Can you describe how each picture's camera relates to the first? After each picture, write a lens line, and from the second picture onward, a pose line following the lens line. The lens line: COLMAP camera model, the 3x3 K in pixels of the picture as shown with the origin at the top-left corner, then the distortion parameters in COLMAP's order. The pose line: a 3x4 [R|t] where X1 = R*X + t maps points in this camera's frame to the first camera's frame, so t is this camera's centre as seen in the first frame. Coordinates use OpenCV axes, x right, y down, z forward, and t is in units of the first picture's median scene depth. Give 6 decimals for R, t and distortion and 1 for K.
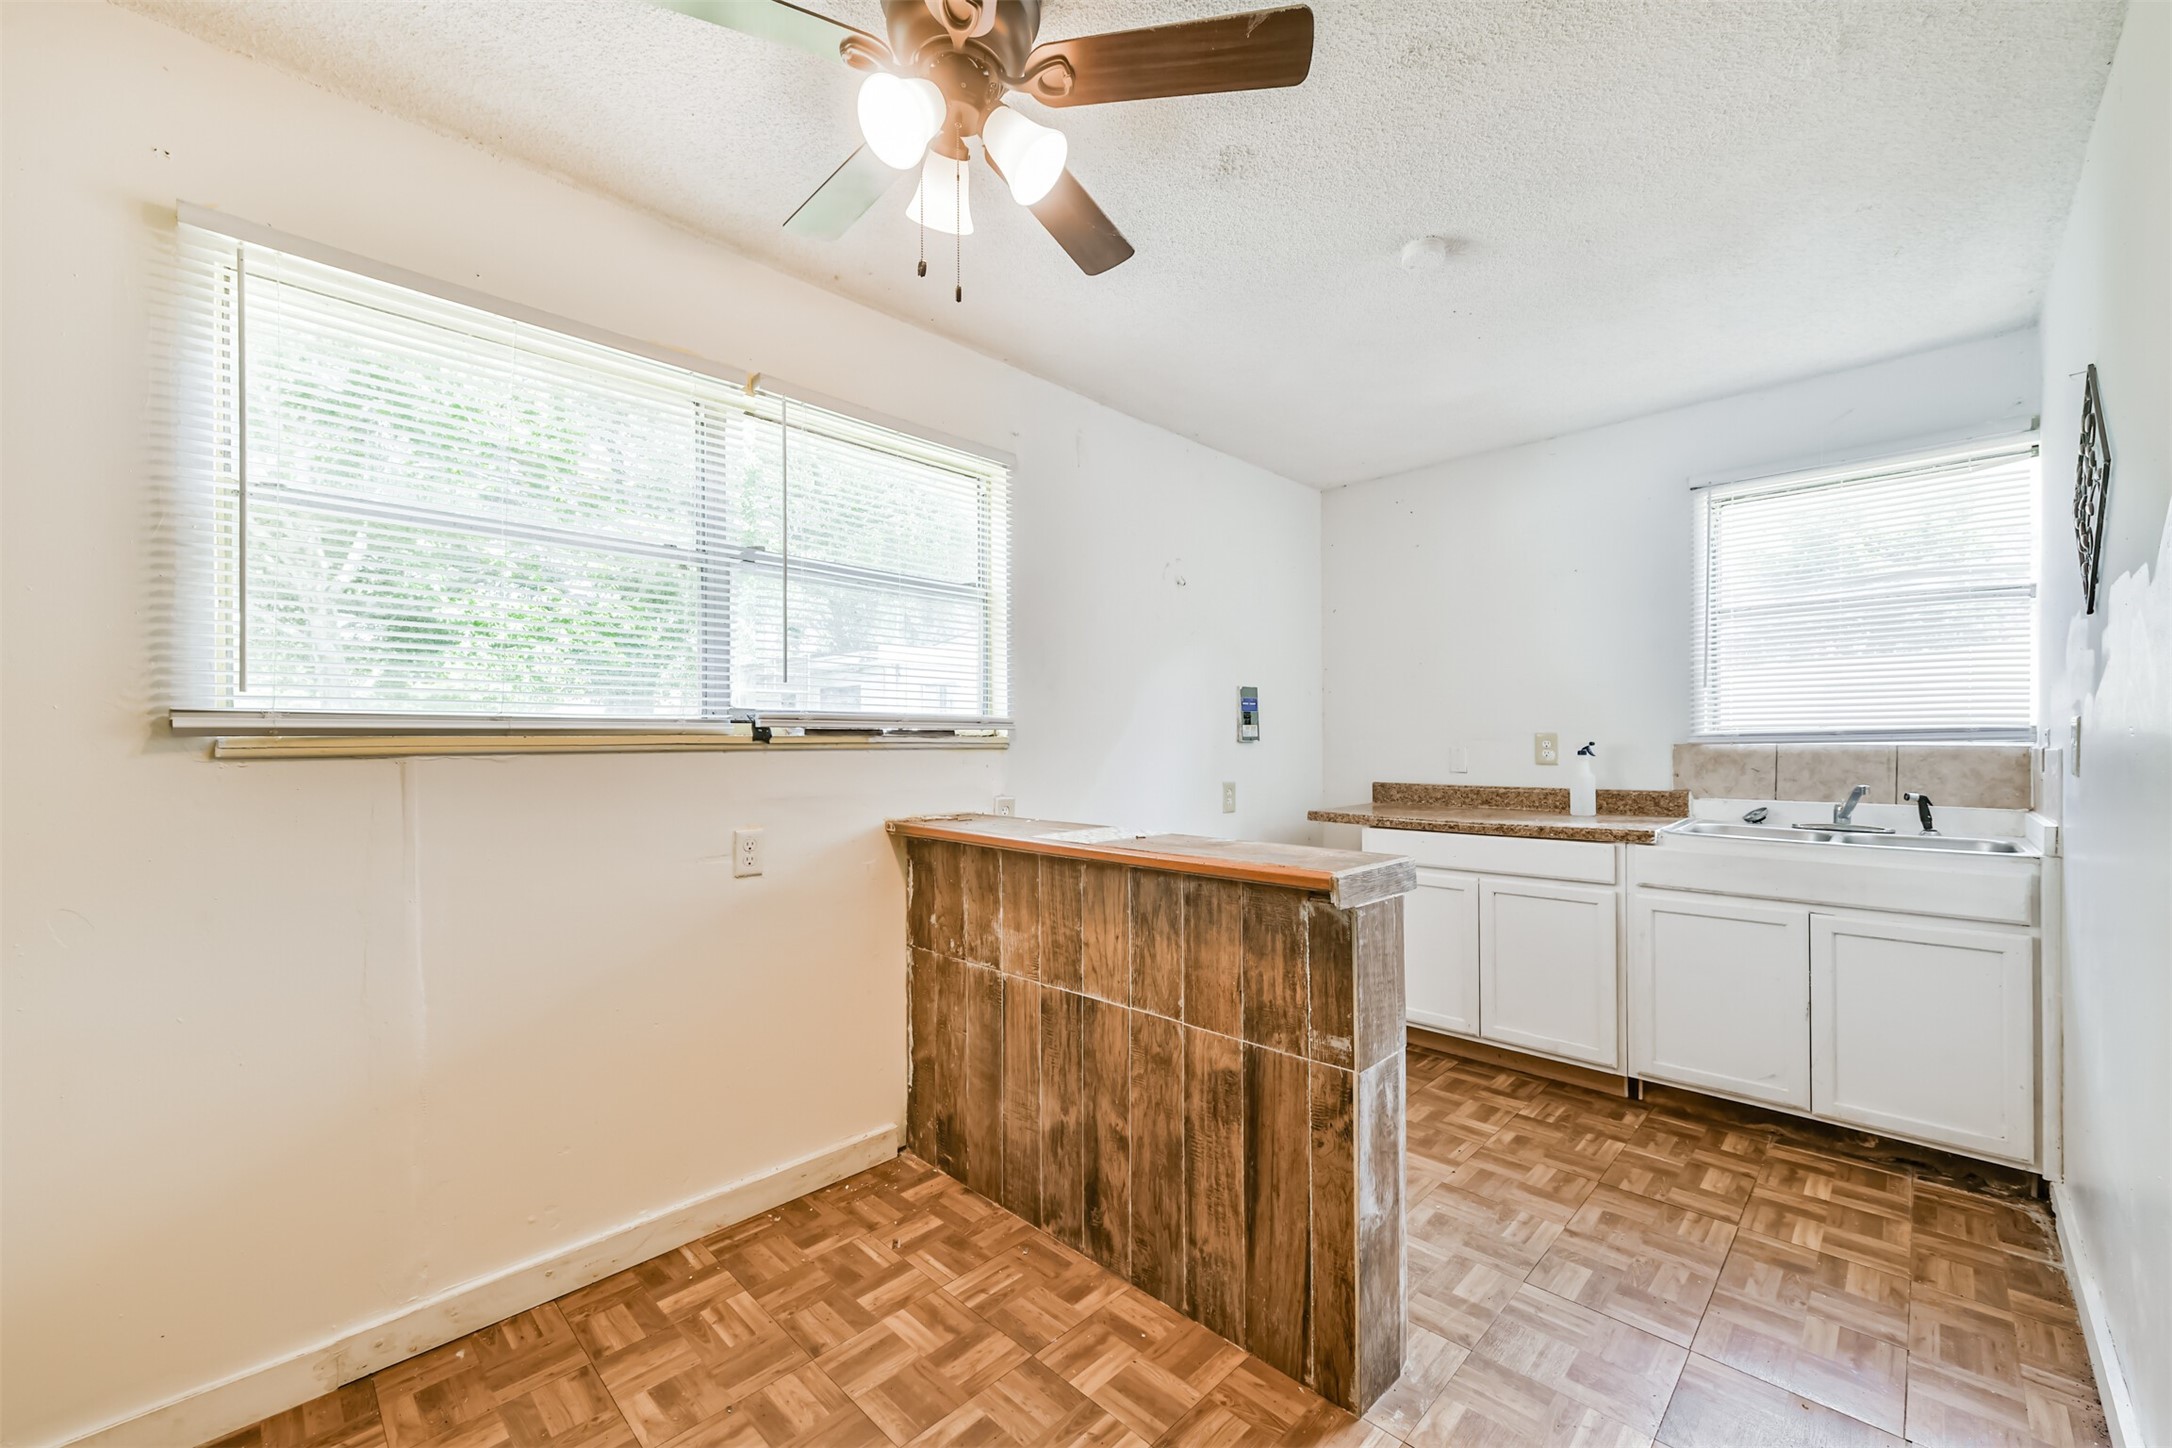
lens RADIAL K [[852.3, 0, 1092.4], [0, 852.3, 741.6], [0, 0, 1]] dist [0.006080, 0.000343]
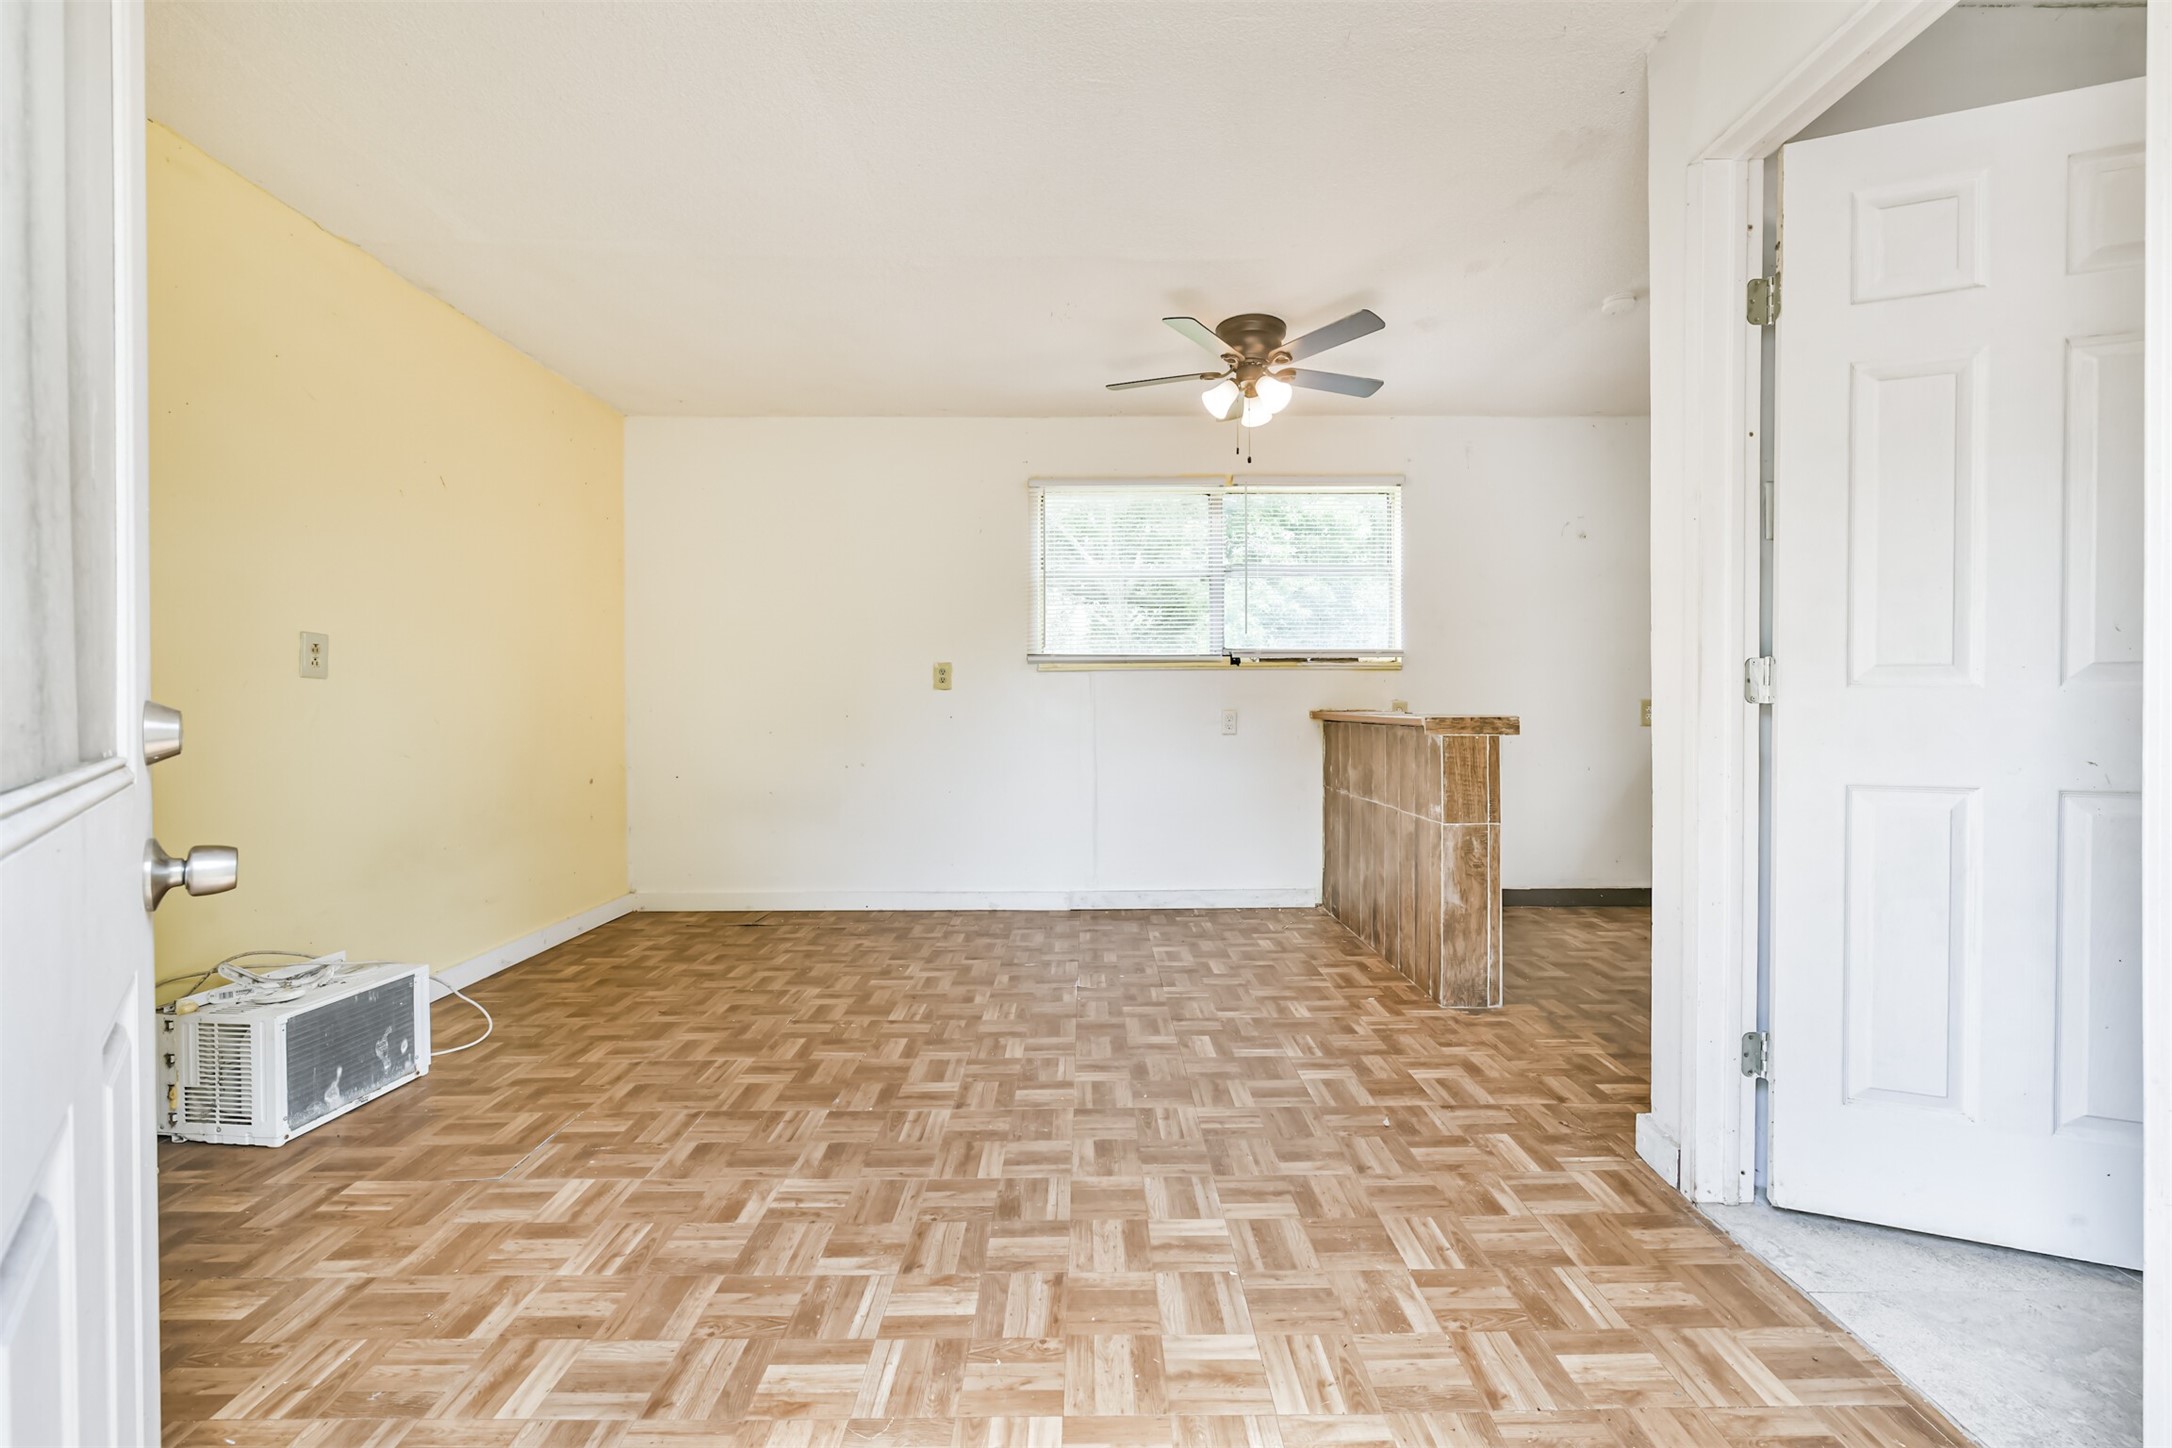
lens RADIAL K [[852.3, 0, 1085.3], [0, 852.3, 720.7], [0, 0, 1]] dist [0.006080, 0.000343]
pose [[0.705727, 0.013019, -0.708365, 0.713411], [0.002577, 0.999777, 0.020942, 0.082666], [0.708479, -0.016605, 0.705536, -0.569754]]
